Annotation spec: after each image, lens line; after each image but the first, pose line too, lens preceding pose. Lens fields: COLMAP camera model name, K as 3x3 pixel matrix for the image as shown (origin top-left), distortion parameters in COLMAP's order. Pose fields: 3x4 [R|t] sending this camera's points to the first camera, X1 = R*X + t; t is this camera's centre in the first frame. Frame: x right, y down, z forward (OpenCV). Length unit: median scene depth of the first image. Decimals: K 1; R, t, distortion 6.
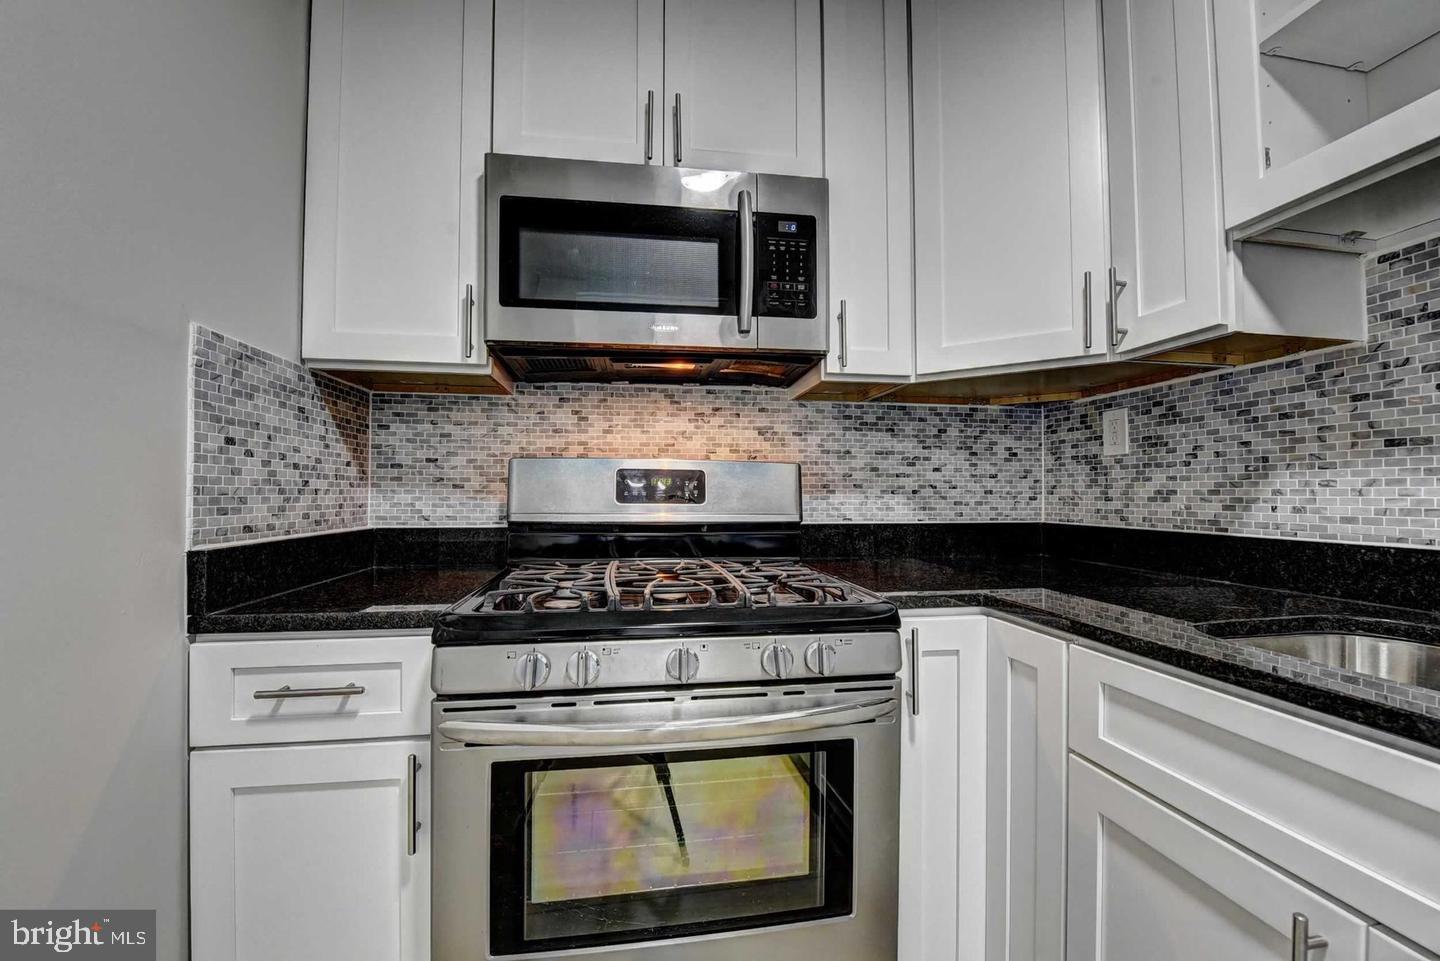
lens RADIAL K [[575.6, 0, 716.9], [0, 575.6, 483.2], [0, 0, 1]] dist [-0.020400, -0.000064]
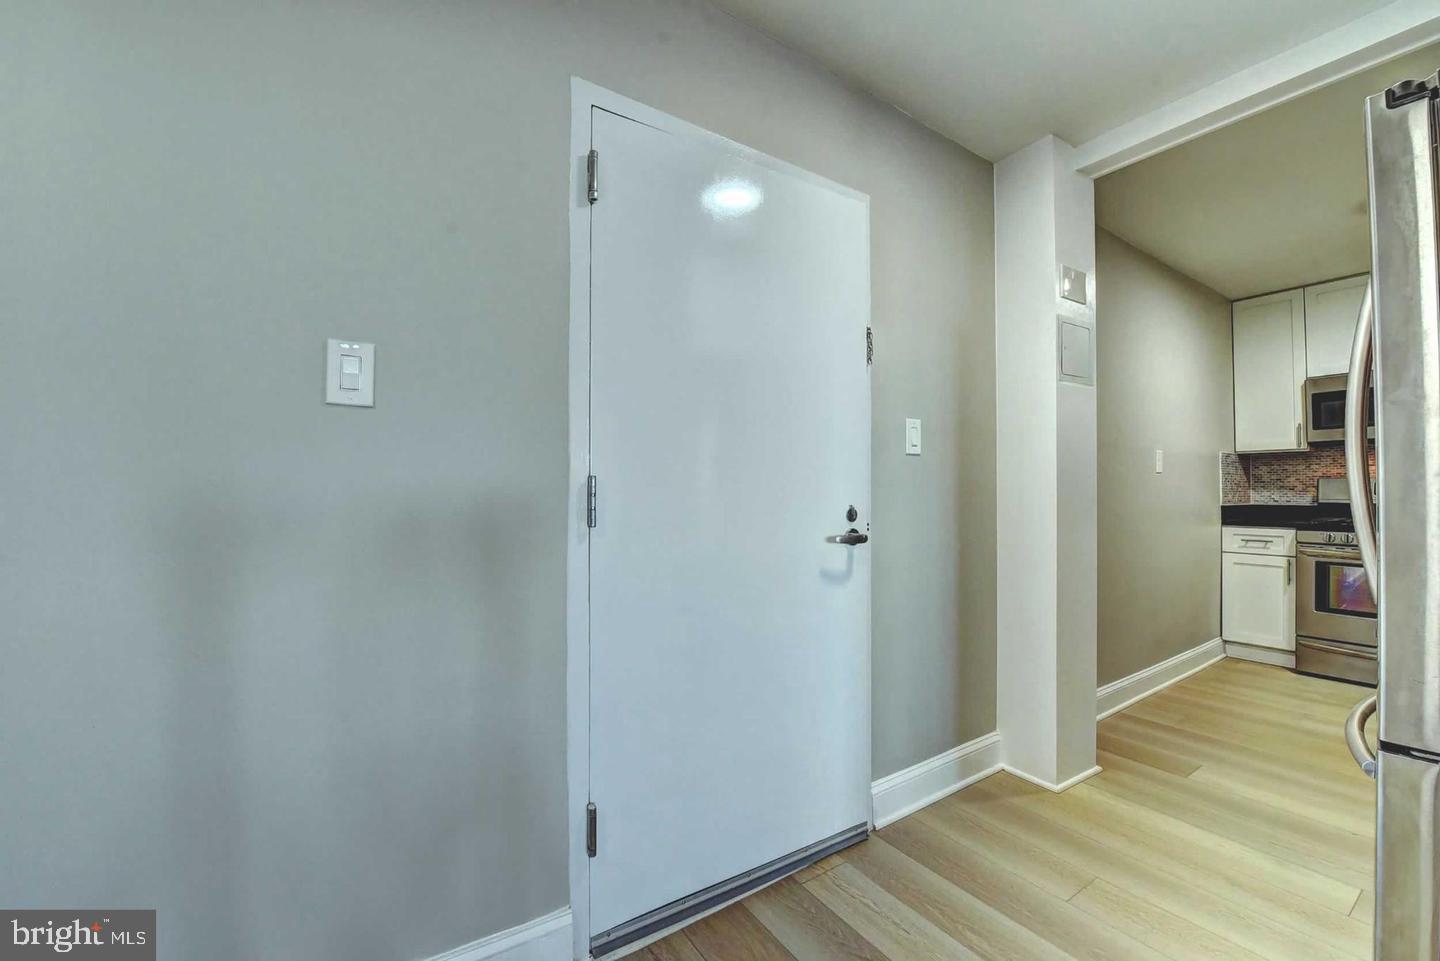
lens RADIAL K [[584.1, 0, 720.0], [0, 584.1, 480.5], [0, 0, 1]] dist [-0.020008, -0.000034]
pose [[0.417380, -0.018395, -0.908546, 1.213606], [0.016099, 0.999788, -0.012846, -0.062446], [0.908589, -0.009265, 0.417588, -3.585880]]
